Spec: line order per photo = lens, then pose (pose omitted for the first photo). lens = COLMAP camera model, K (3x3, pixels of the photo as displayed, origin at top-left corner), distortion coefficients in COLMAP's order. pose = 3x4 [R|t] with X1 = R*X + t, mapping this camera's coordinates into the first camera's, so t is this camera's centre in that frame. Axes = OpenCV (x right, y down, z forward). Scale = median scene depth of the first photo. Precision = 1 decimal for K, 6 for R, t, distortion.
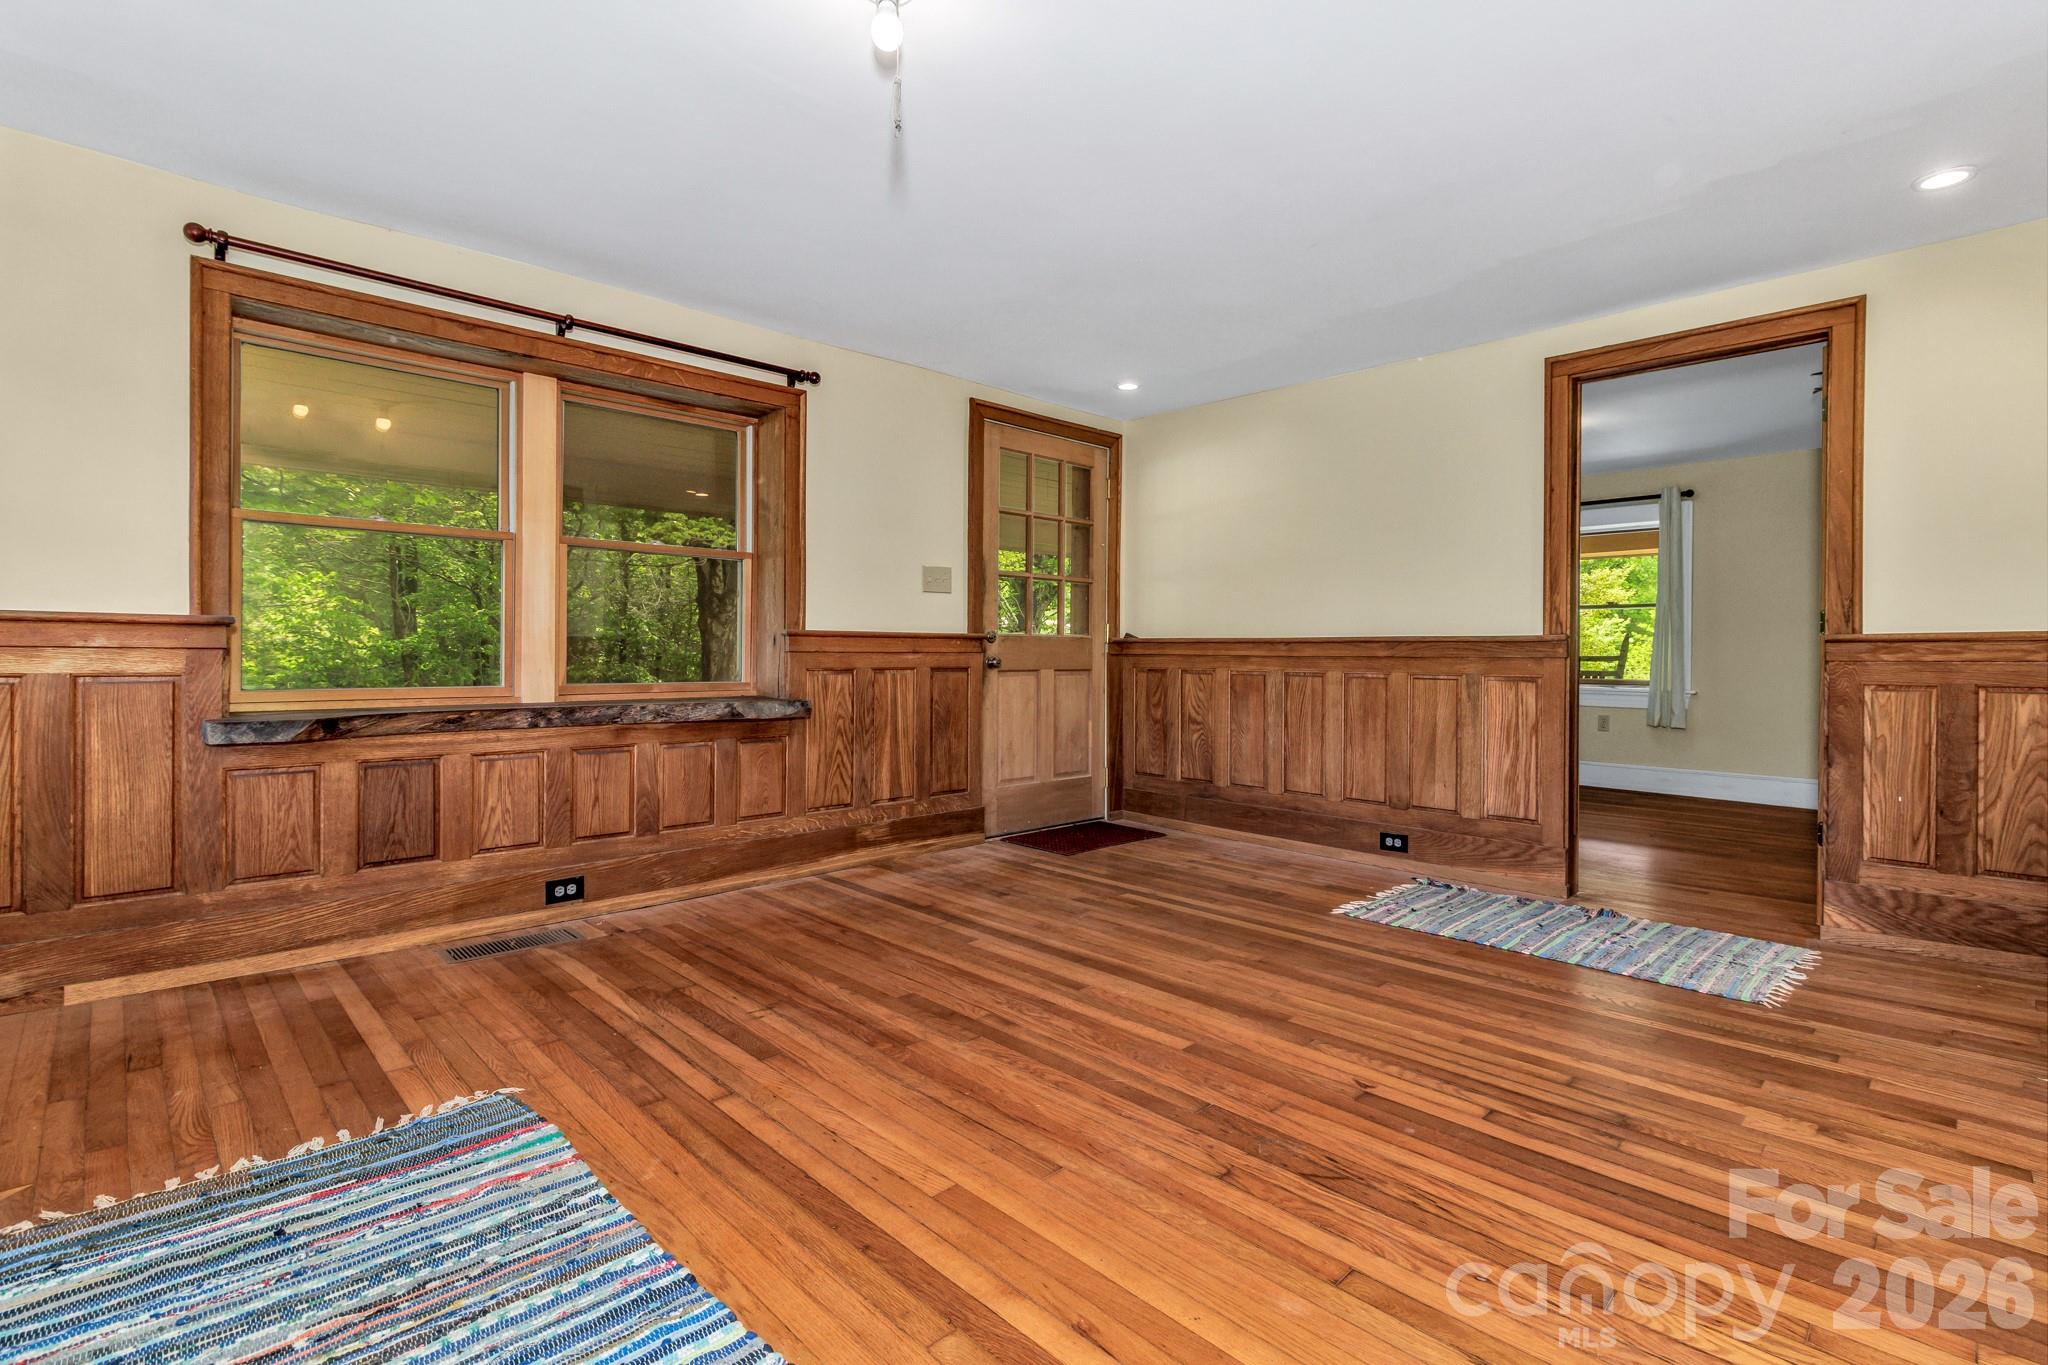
lens RADIAL K [[943.3, 0, 1028.6], [0, 943.3, 657.3], [0, 0, 1]] dist [0.001195, 0.000560]
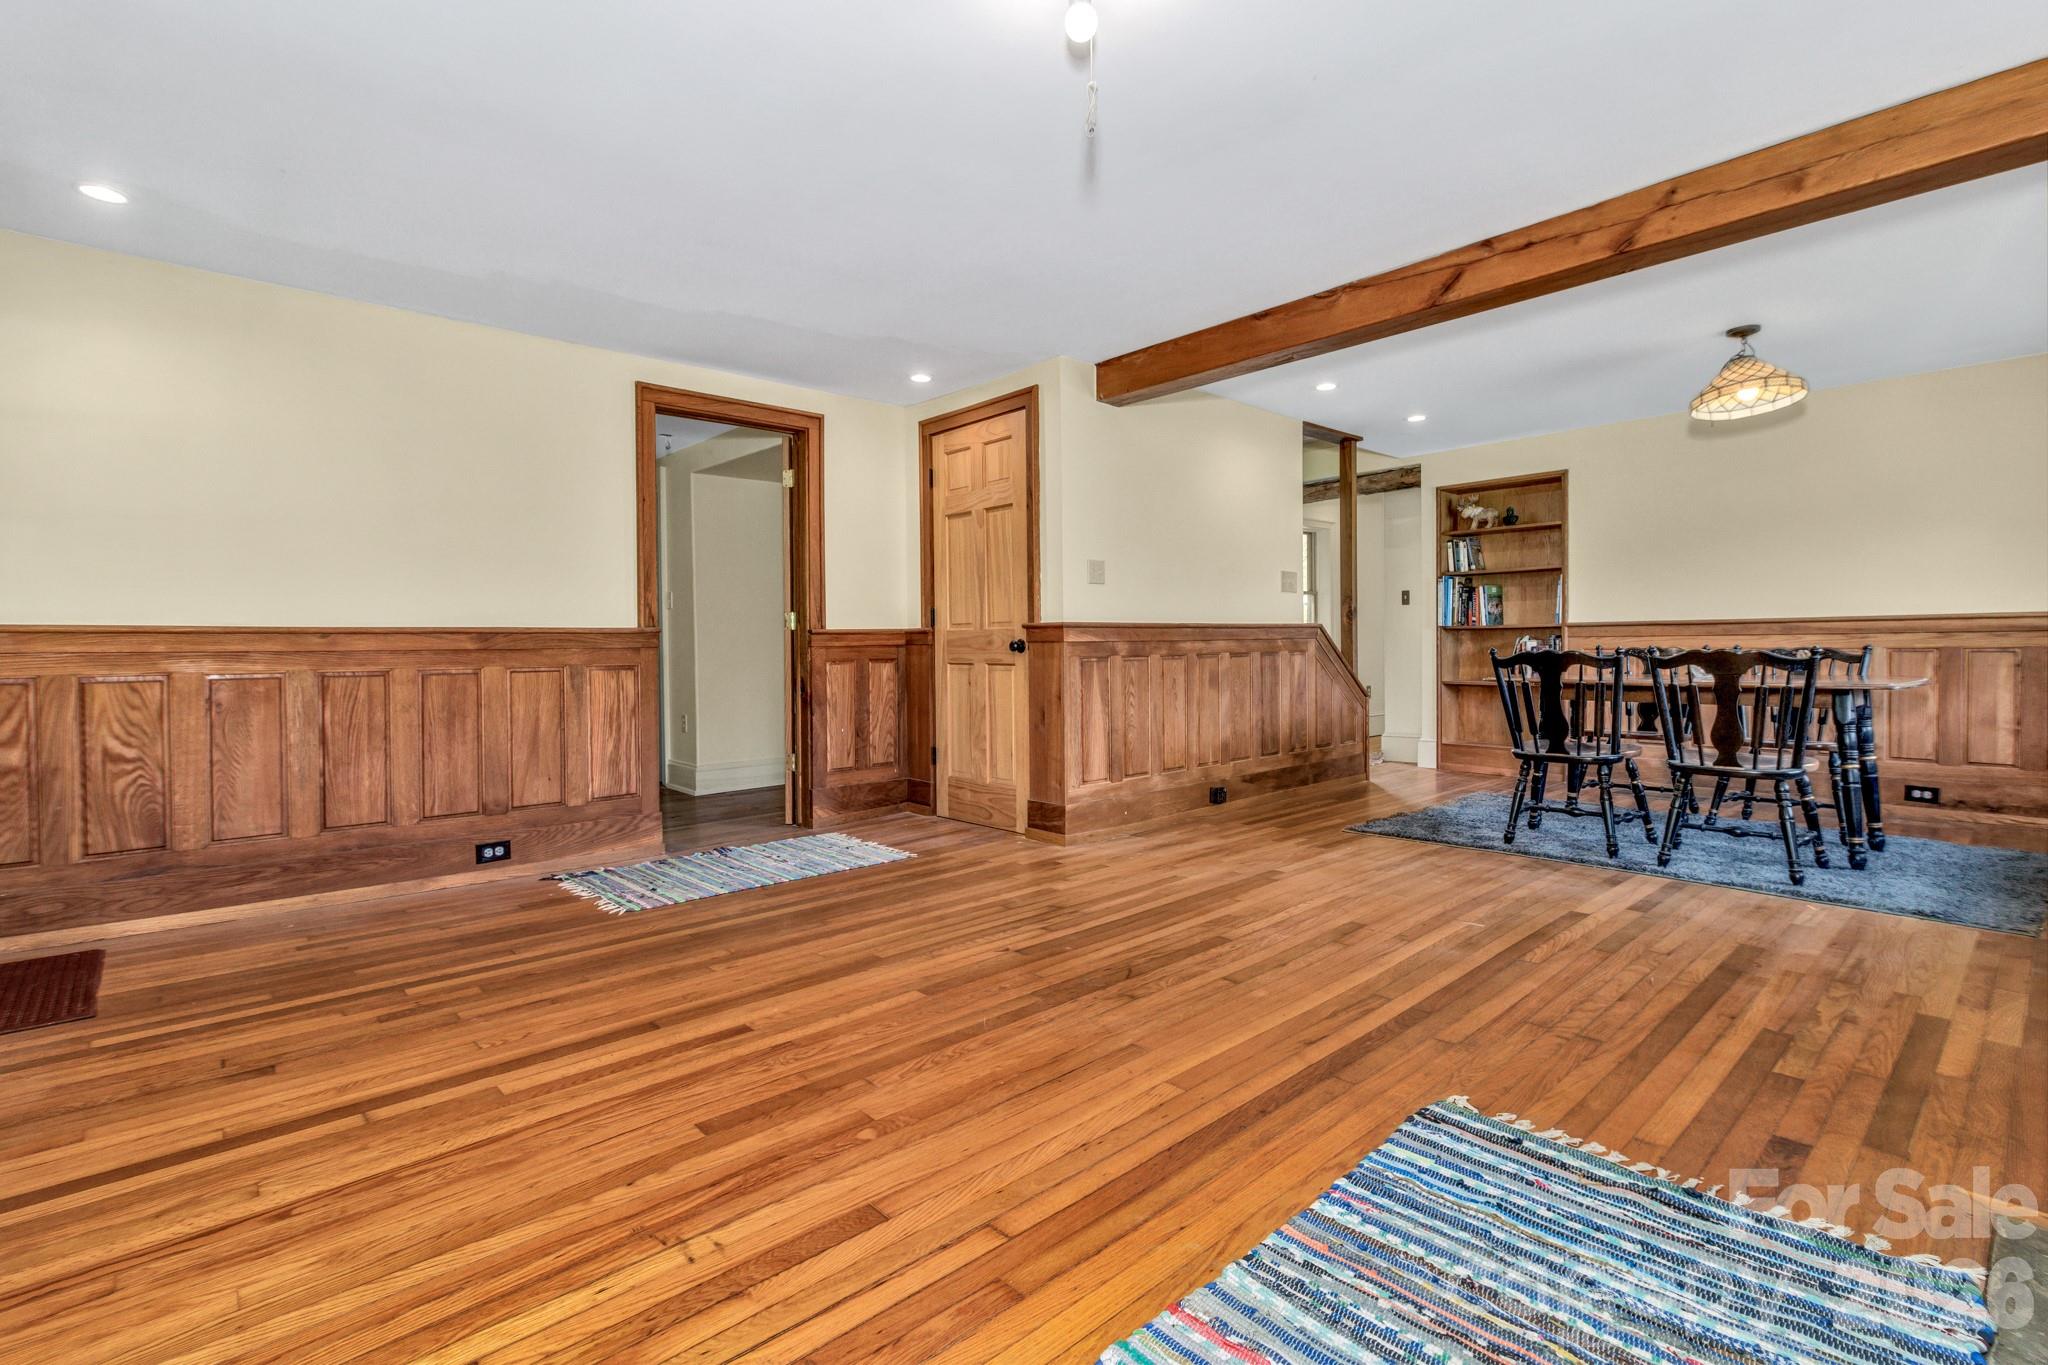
lens RADIAL K [[943.3, 0, 1028.6], [0, 943.3, 657.3], [0, 0, 1]] dist [0.001195, 0.000560]
pose [[0.037817, -0.021850, 0.999046, -0.674526], [0.014706, 0.999665, 0.021307, -0.006261], [-0.999176, 0.013887, 0.038125, 0.593200]]
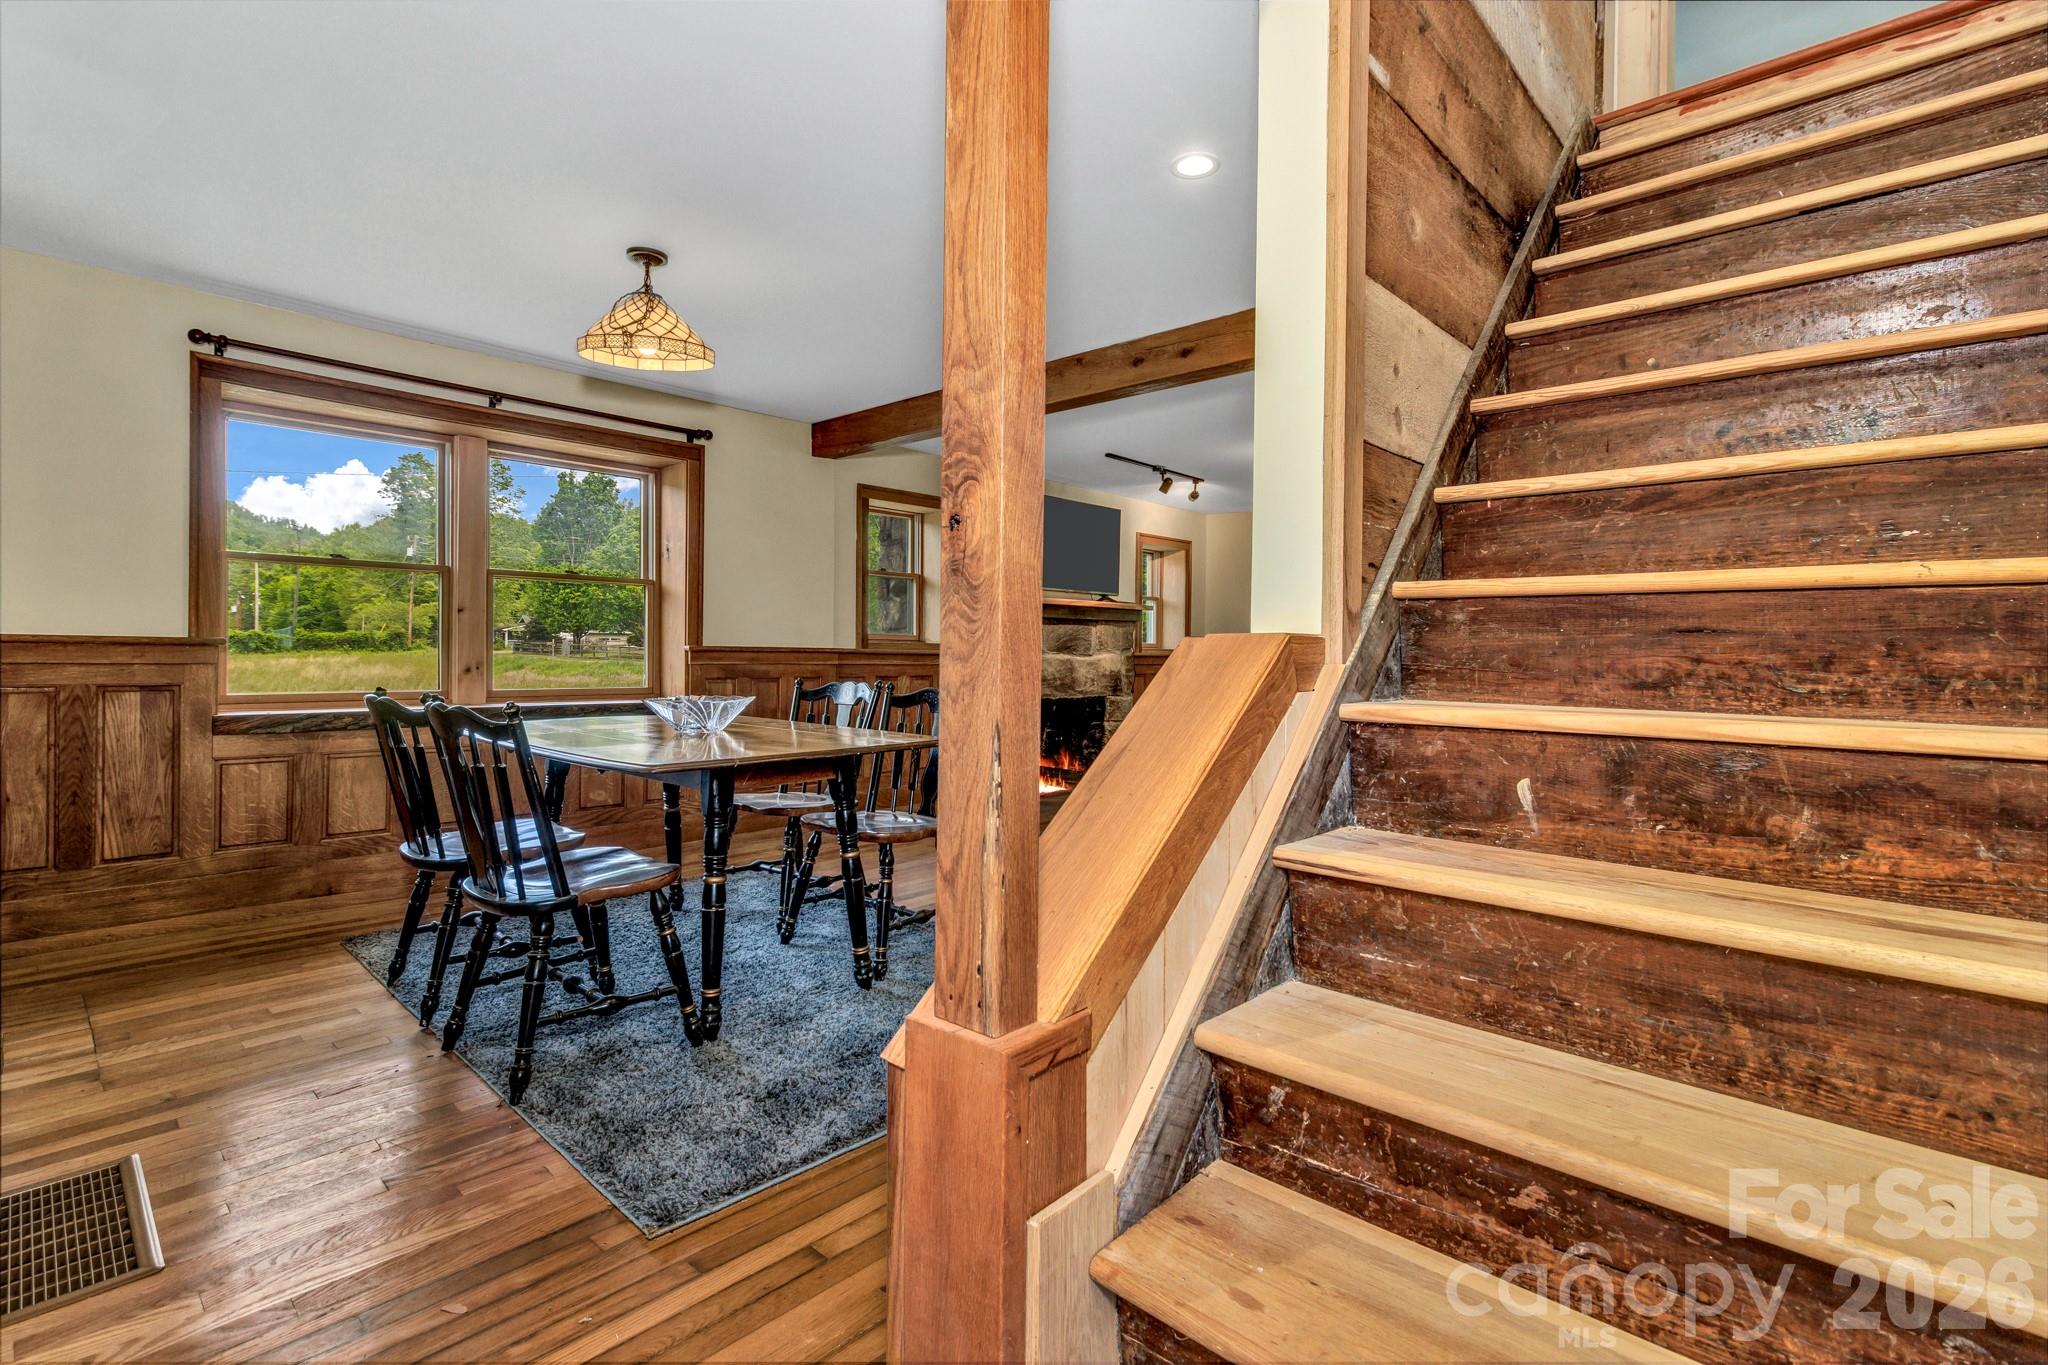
lens RADIAL K [[943.3, 0, 1028.6], [0, 943.3, 657.3], [0, 0, 1]] dist [0.001195, 0.000560]
pose [[0.054911, -0.003896, -0.998484, 1.645571], [-0.012336, 0.999913, -0.004580, -0.009674], [0.998415, 0.012569, 0.054858, -0.011732]]
